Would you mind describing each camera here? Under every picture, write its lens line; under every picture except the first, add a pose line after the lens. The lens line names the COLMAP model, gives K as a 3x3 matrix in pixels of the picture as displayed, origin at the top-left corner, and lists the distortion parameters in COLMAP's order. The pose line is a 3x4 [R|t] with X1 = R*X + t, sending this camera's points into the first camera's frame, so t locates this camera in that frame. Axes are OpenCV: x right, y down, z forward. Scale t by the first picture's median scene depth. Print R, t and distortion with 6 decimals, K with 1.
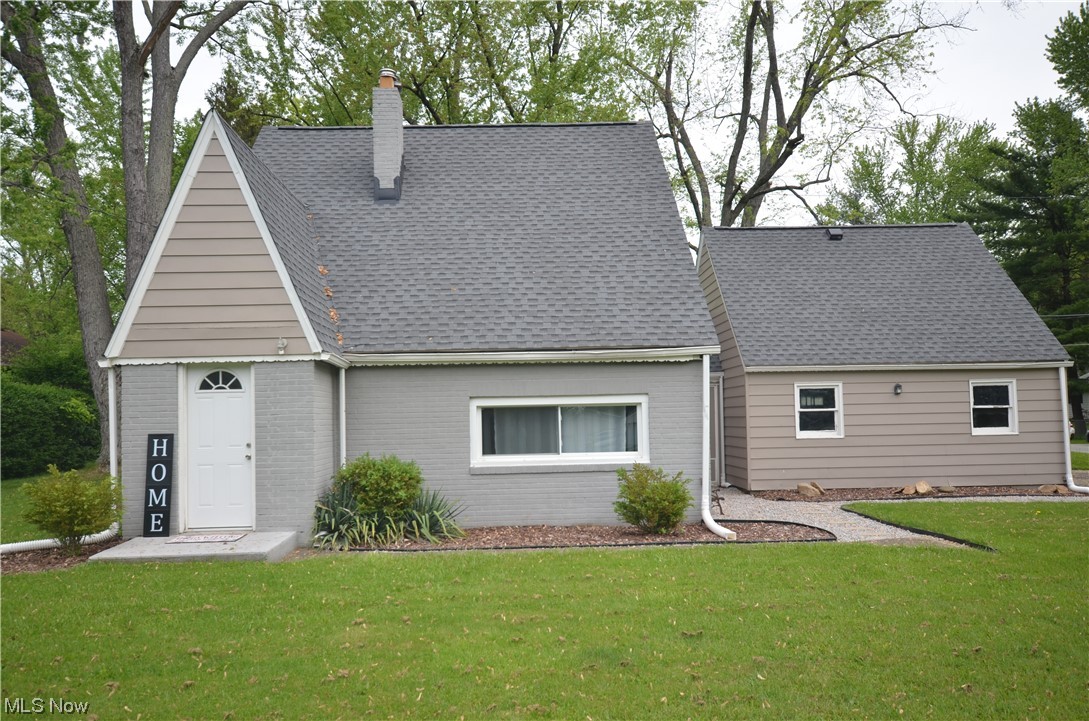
lens RADIAL K [[826.8, 0, 542.5], [0, 826.8, 388.0], [0, 0, 1]] dist [0.020044, 0.006513]
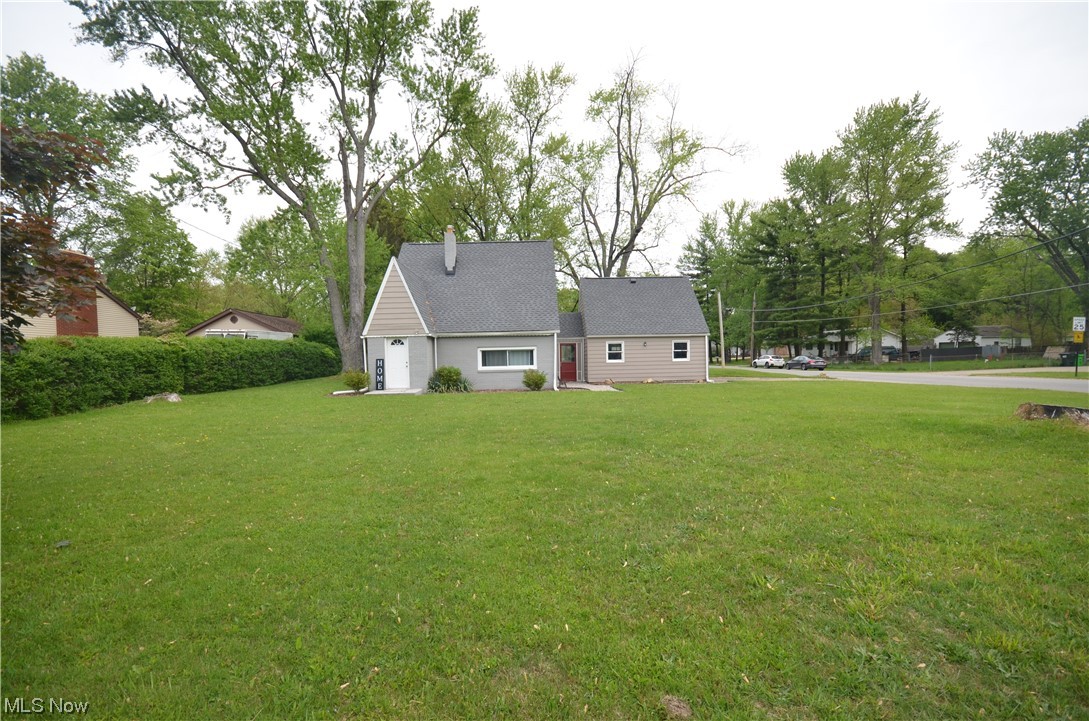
lens RADIAL K [[473.1, 0, 542.4], [0, 473.1, 378.8], [0, 0, 1]] dist [0.022188, -0.019583]
pose [[0.999929, -0.000704, -0.011929, 0.164446], [0.001620, 0.997035, 0.076929, -0.006499], [0.011840, -0.076942, 0.996965, -0.708639]]
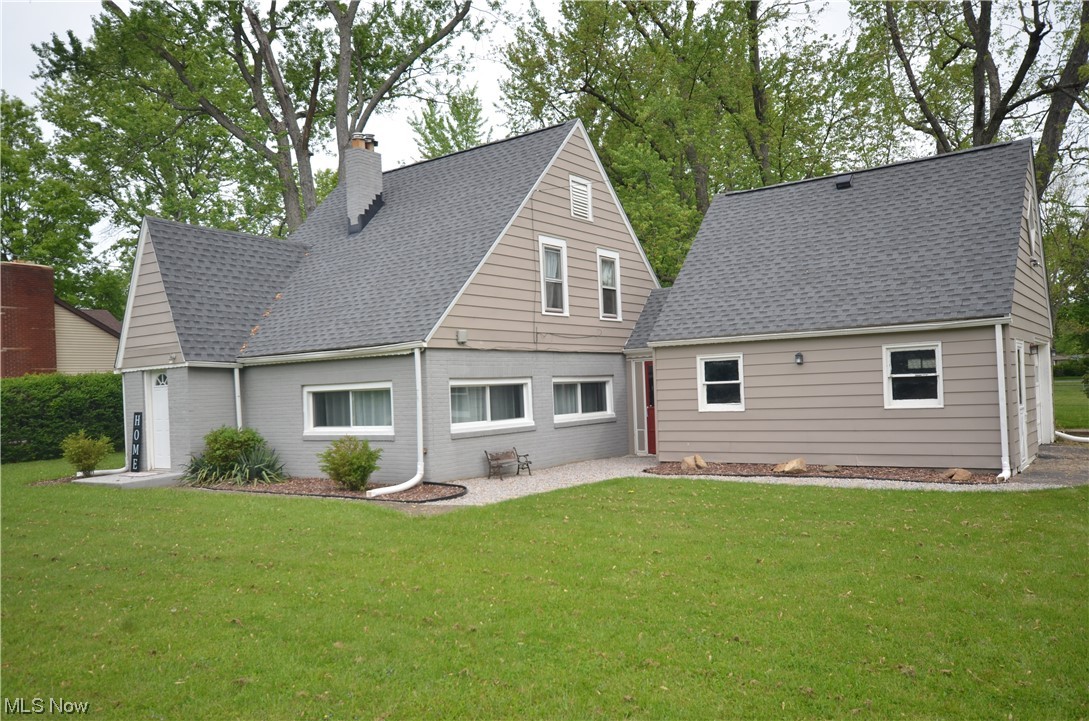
lens RADIAL K [[826.8, 0, 542.5], [0, 826.8, 388.0], [0, 0, 1]] dist [0.020044, 0.006513]
pose [[0.792813, -0.012422, -0.609338, 1.047178], [0.044227, 0.998329, 0.037192, -0.017749], [0.607858, -0.056435, 0.792038, 0.134512]]
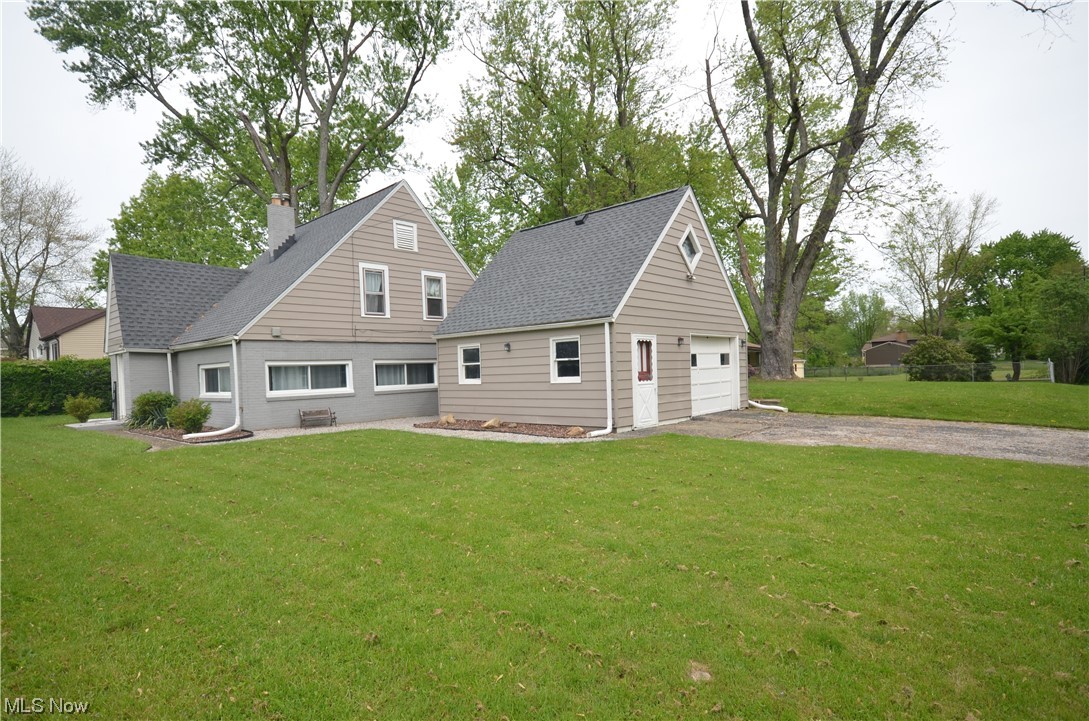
lens RADIAL K [[568.9, 0, 541.3], [0, 568.9, 383.5], [0, 0, 1]] dist [0.016209, 0.000345]
pose [[0.718611, 0.011836, -0.695312, 1.496264], [0.043228, 0.997161, 0.061650, 0.007116], [0.694068, -0.074360, 0.716059, 0.540533]]
